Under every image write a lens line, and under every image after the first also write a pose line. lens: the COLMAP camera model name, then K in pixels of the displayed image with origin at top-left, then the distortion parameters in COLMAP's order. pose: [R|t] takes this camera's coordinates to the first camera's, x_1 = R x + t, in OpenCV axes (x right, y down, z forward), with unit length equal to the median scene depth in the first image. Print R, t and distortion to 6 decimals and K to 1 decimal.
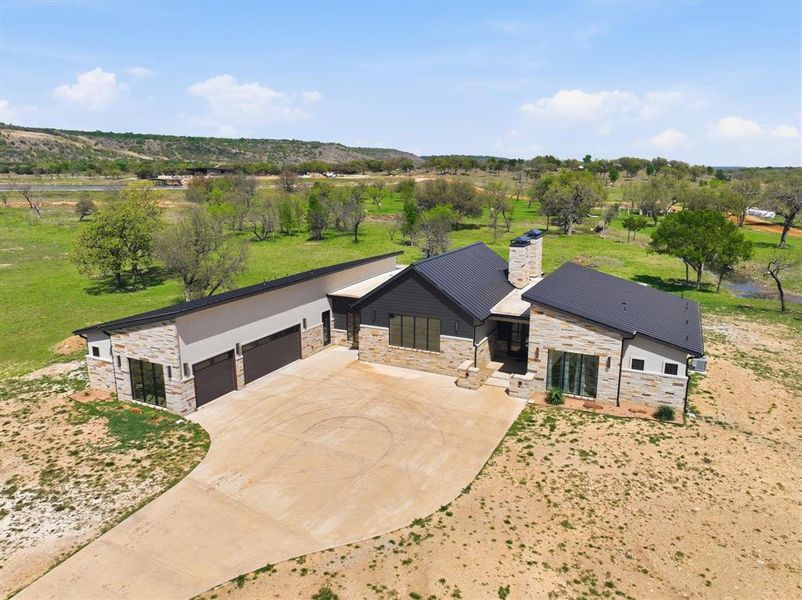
lens RADIAL K [[596.0, 0, 401.0], [0, 596.0, 300.0], [0, 0, 1]] dist [0.002747, 0.001181]
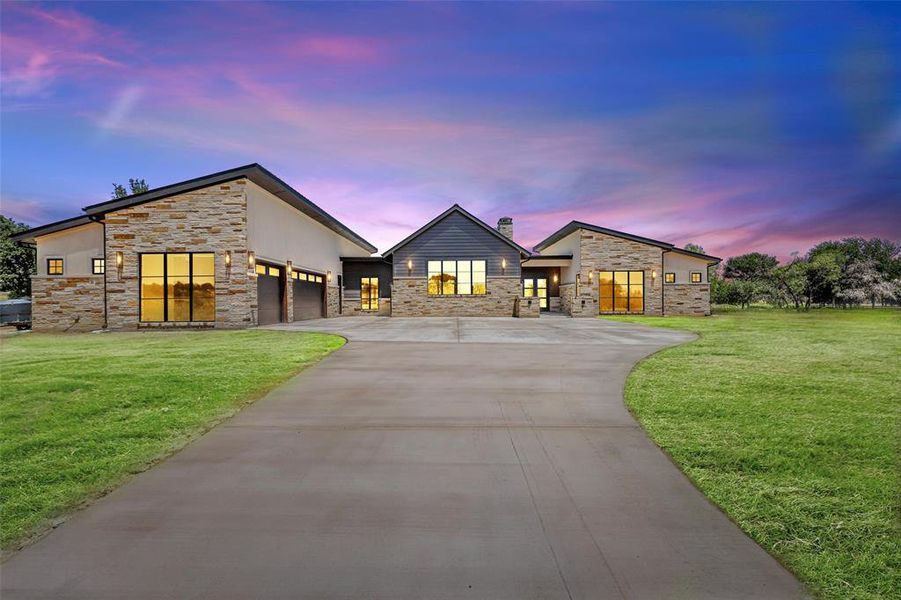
lens RADIAL K [[460.1, 0, 454.1], [0, 460.1, 302.1], [0, 0, 1]] dist [-0.000142, 0.000360]
pose [[0.891777, -0.003055, 0.452465, -0.366664], [0.106199, 0.973457, -0.202738, 0.279816], [-0.439836, 0.228848, 0.868431, 0.406514]]
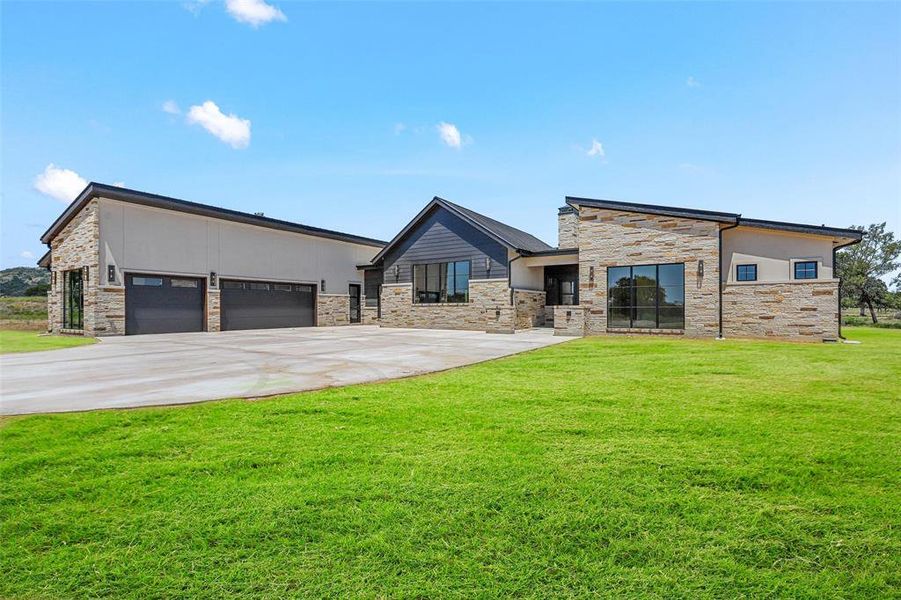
lens RADIAL K [[422.7, 0, 453.4], [0, 422.7, 301.9], [0, 0, 1]] dist [-0.004120, 0.000013]
pose [[0.994686, -0.001957, -0.102933, 0.115562], [-0.022977, 0.970382, -0.240481, 0.251639], [0.100355, 0.241568, 0.965181, 0.502266]]
